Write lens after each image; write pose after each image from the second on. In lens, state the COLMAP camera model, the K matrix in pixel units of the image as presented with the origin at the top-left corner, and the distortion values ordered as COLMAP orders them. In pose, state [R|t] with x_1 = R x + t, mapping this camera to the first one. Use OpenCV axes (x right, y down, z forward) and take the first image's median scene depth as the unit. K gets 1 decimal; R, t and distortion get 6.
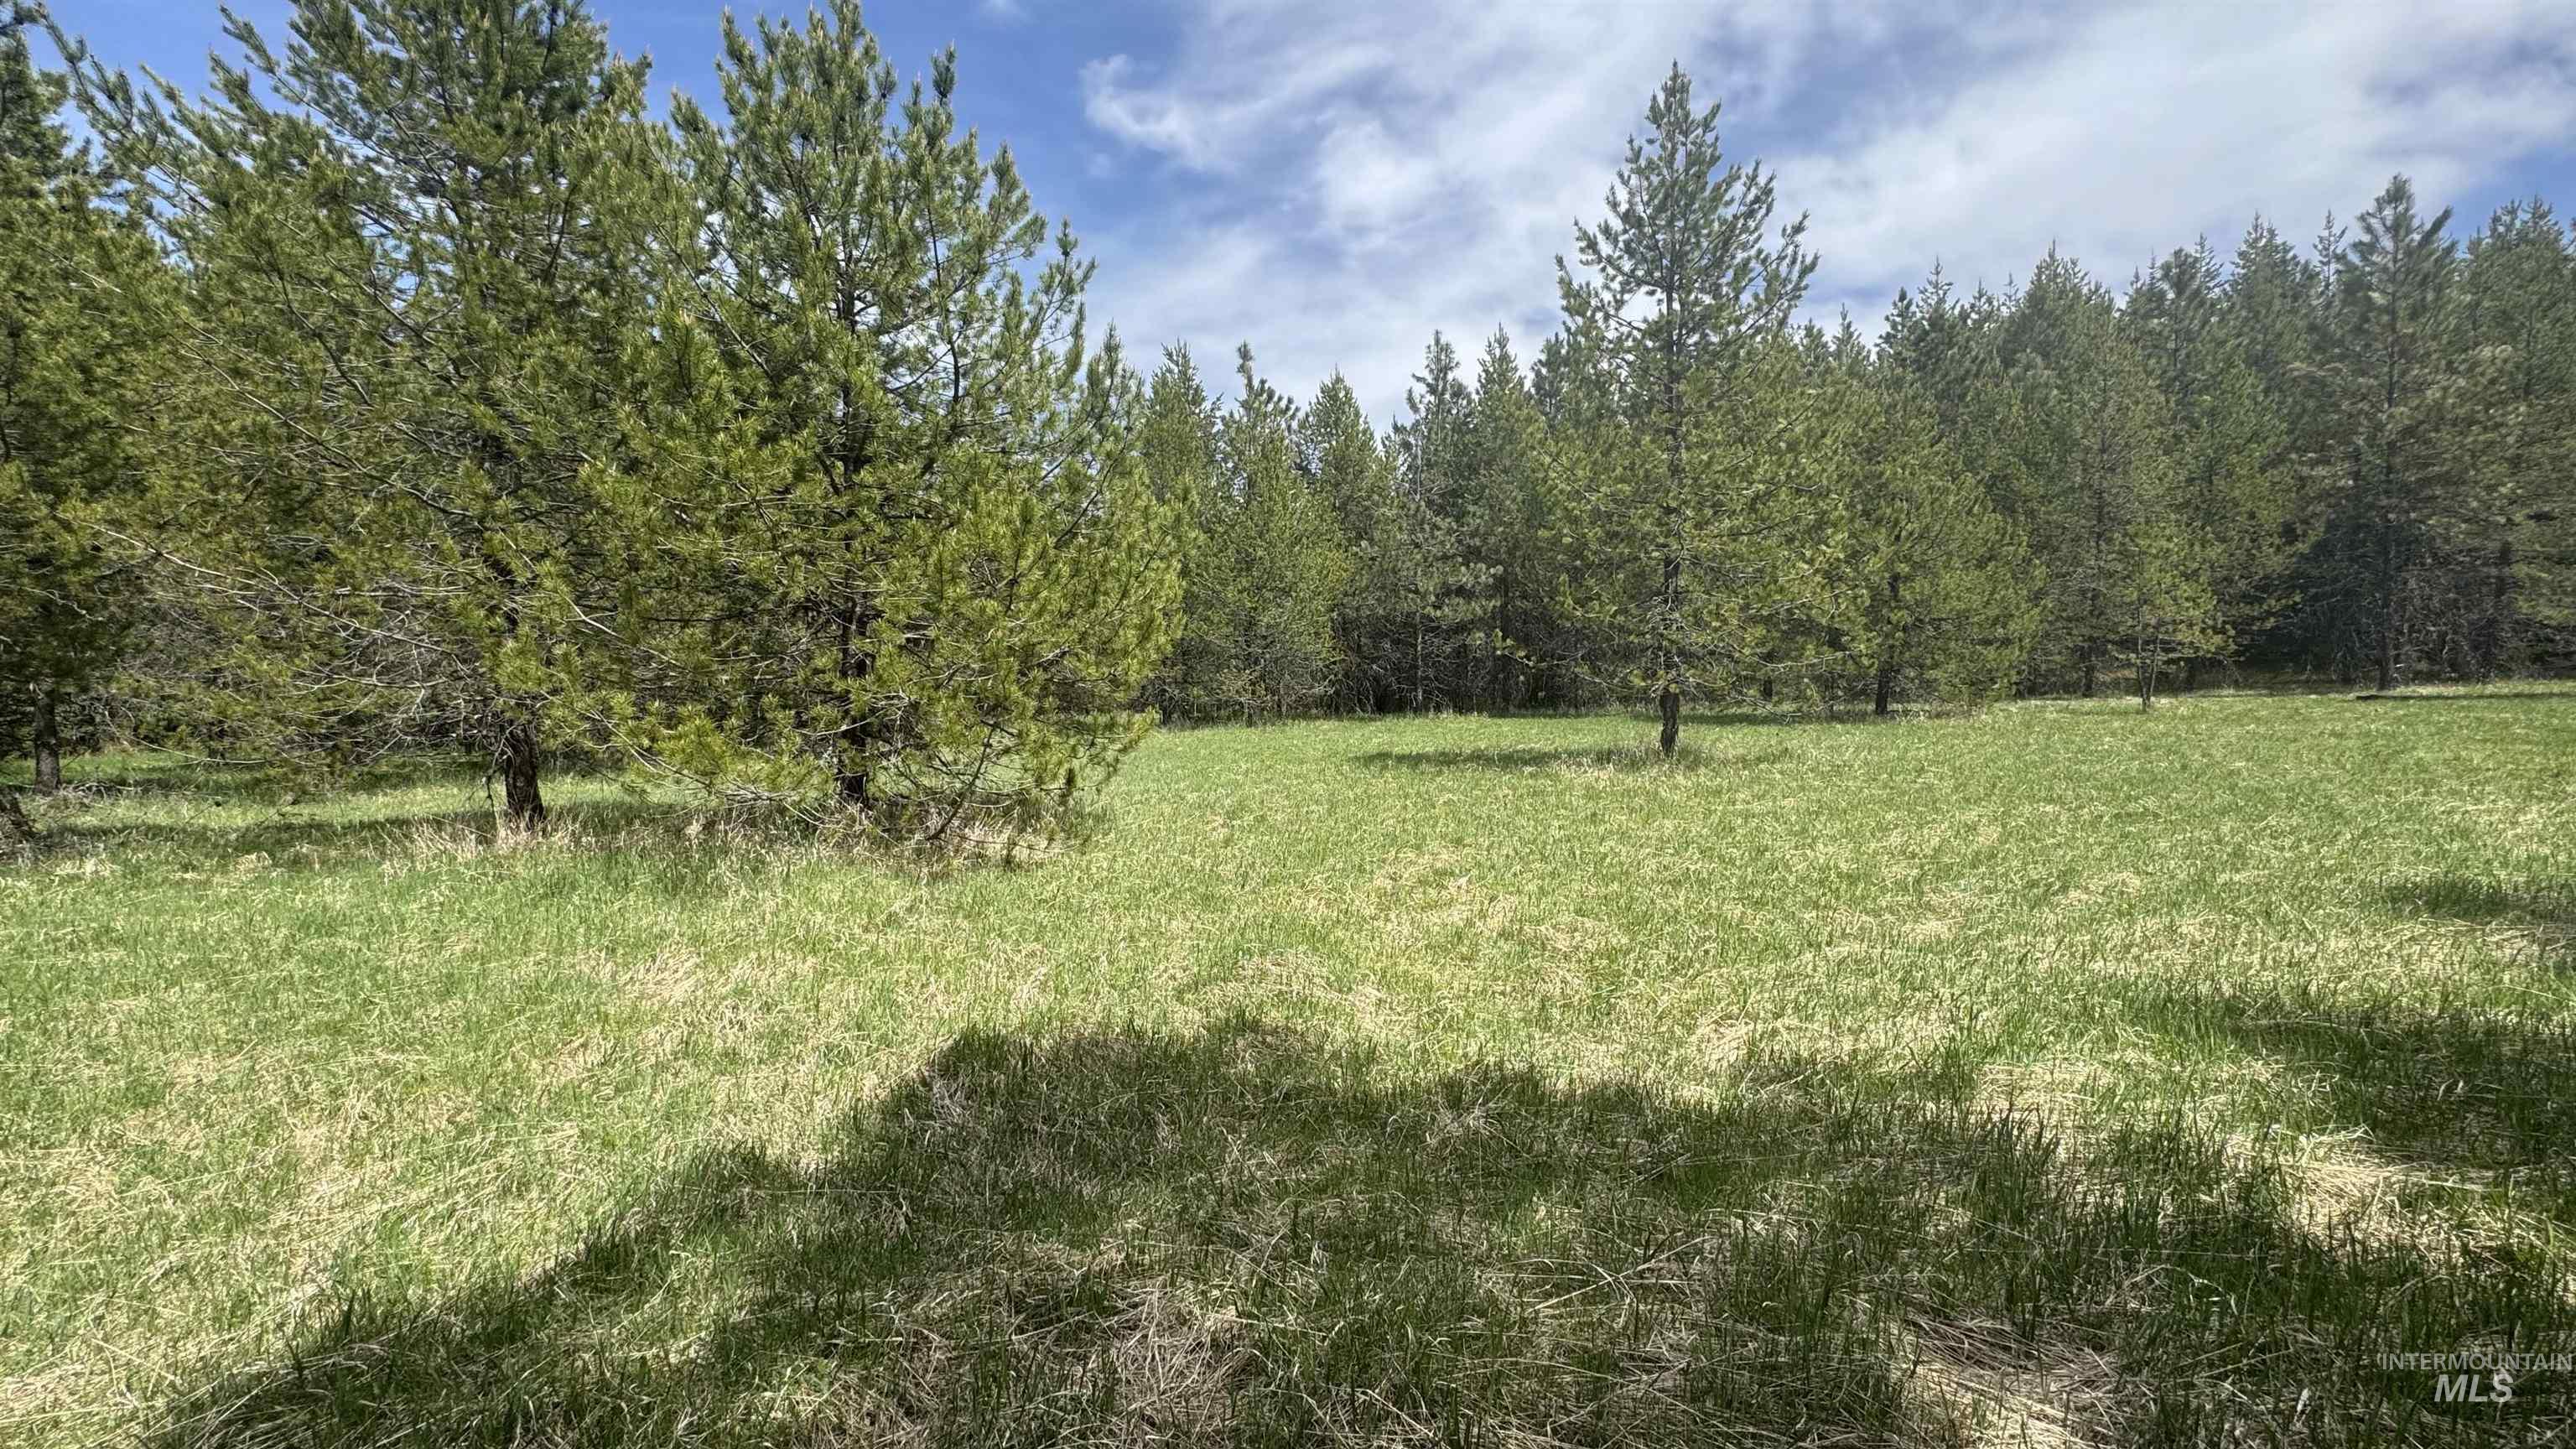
lens RADIAL K [[1035.4, 0, 1290.1], [0, 1035.4, 718.4], [0, 0, 1]] dist [-0.001352, -0.000002]
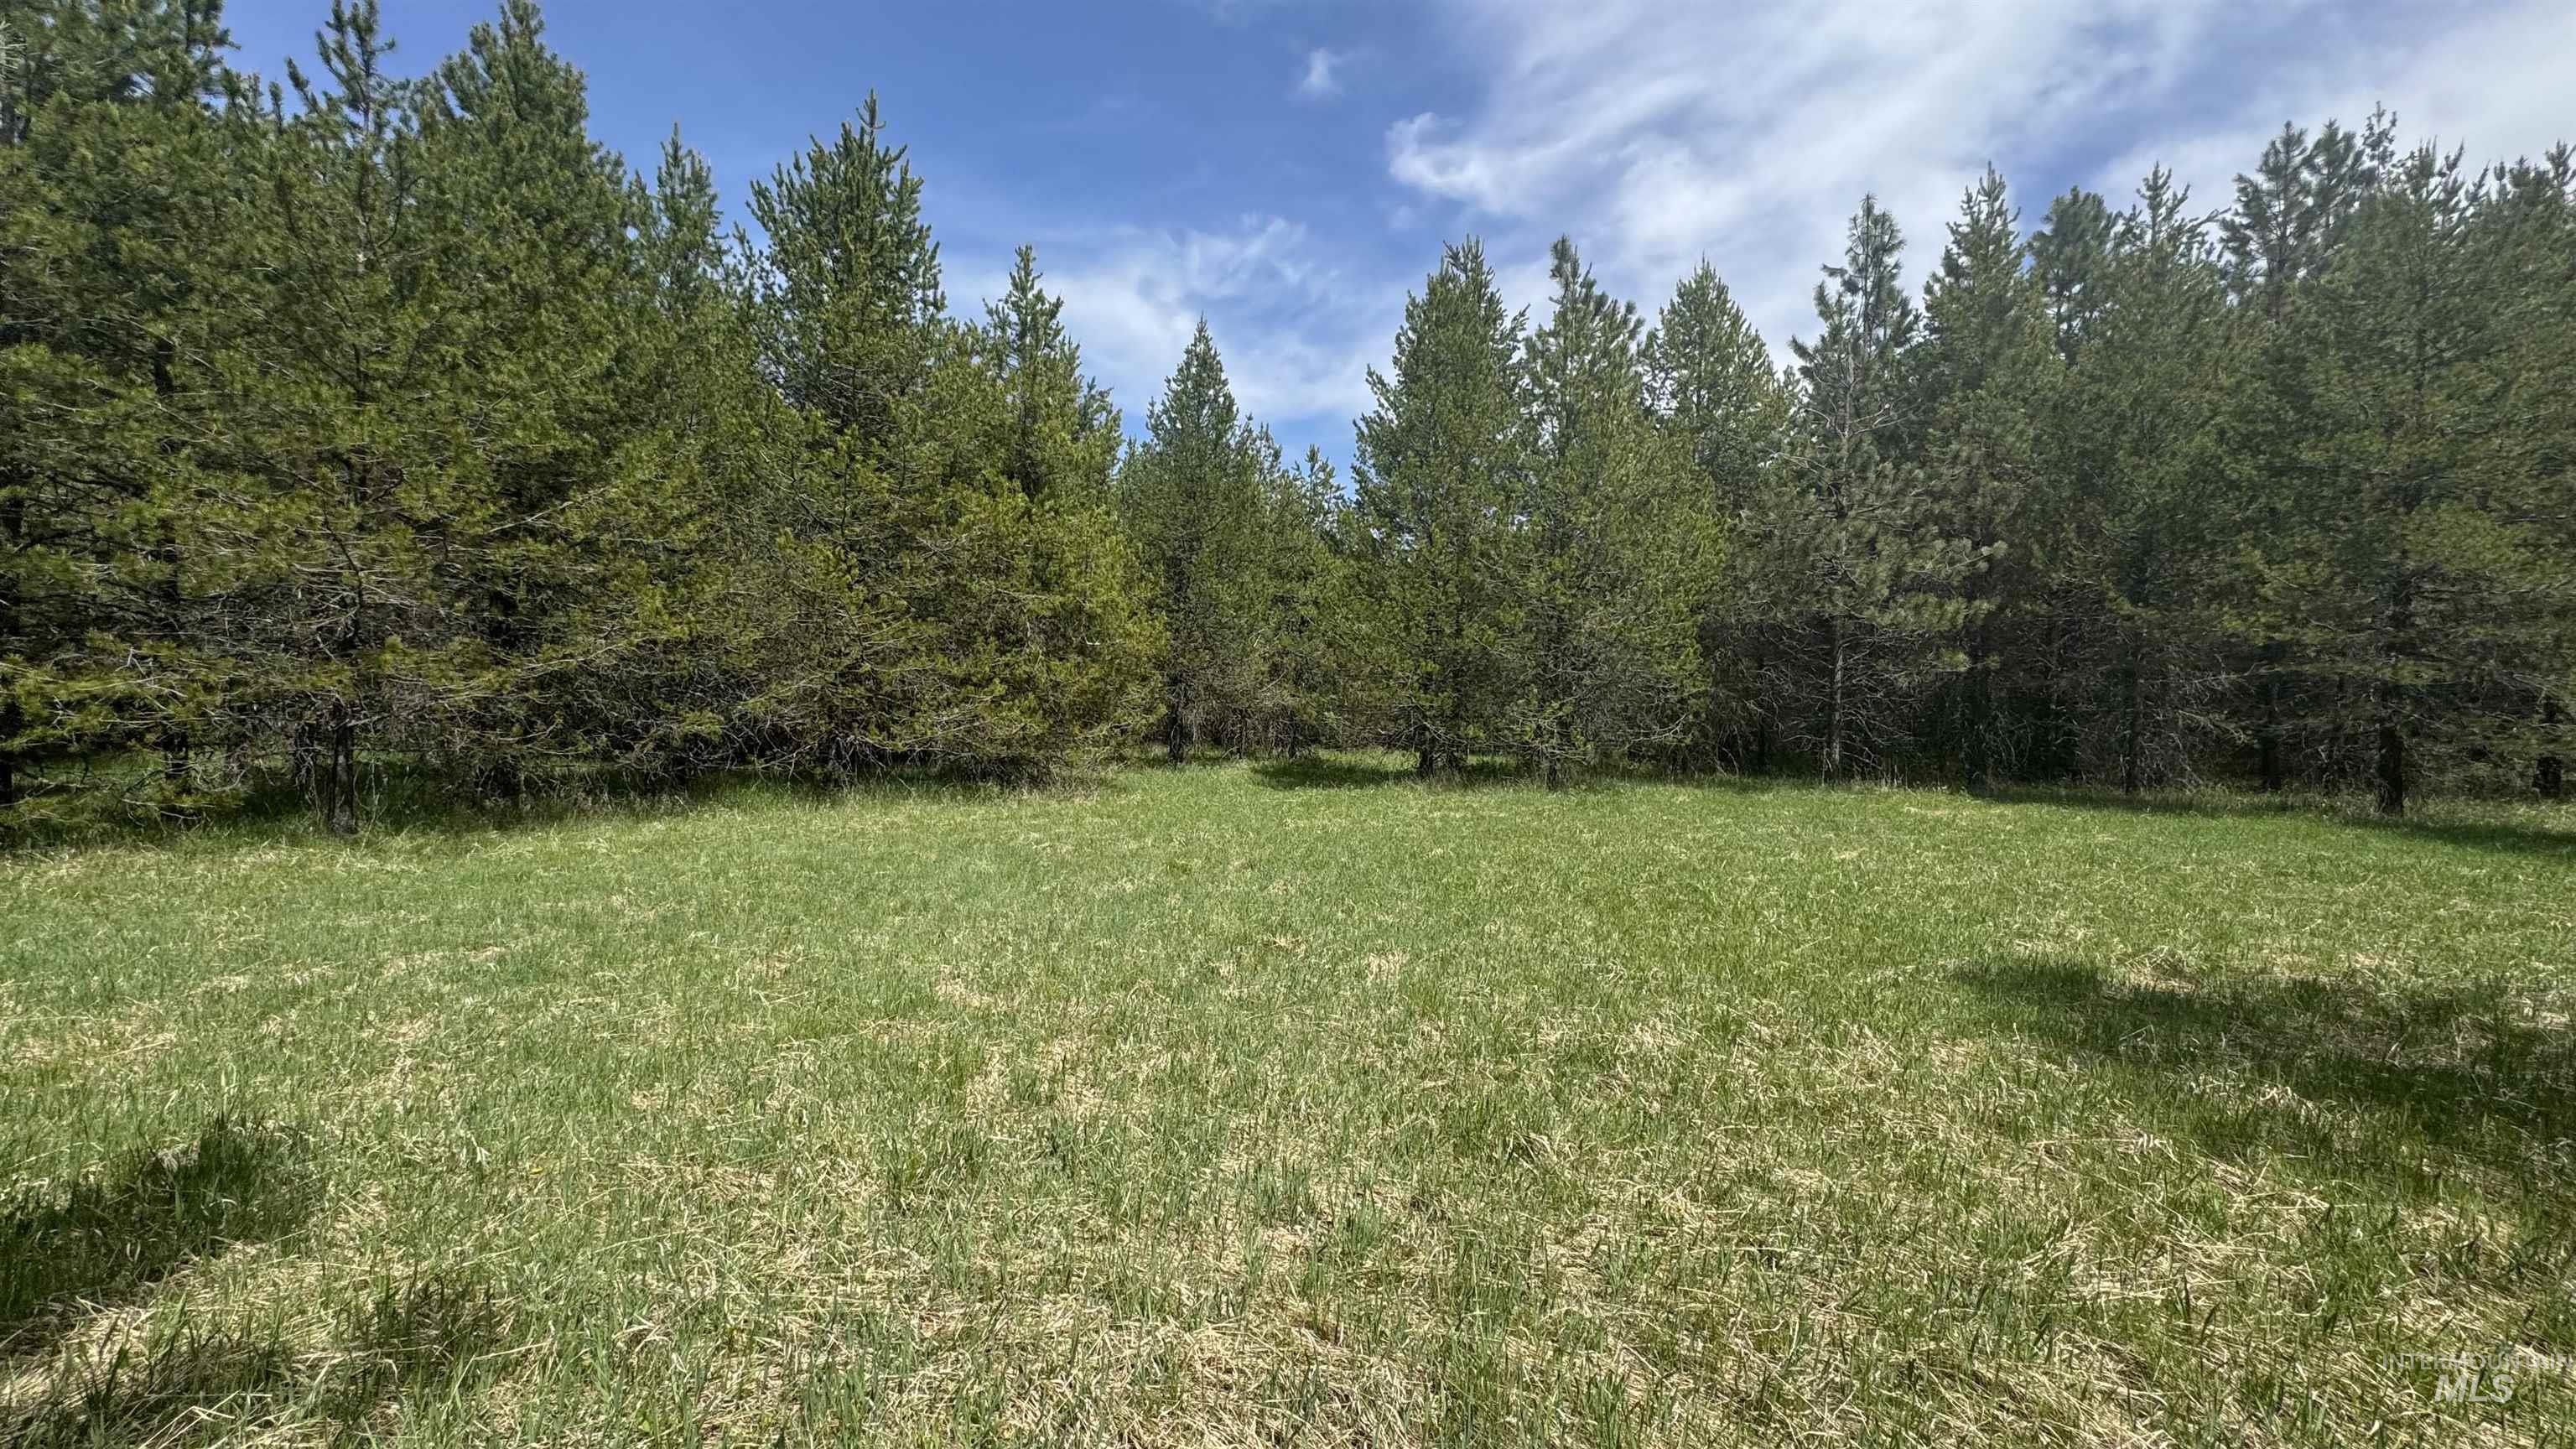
lens RADIAL K [[1035.4, 0, 1290.1], [0, 1035.4, 718.4], [0, 0, 1]] dist [-0.001352, -0.000002]
pose [[0.965864, 0.043039, -0.255449, -0.032379], [-0.050015, 0.998530, -0.020872, -0.013422], [0.254175, 0.032936, 0.966597, 0.311523]]
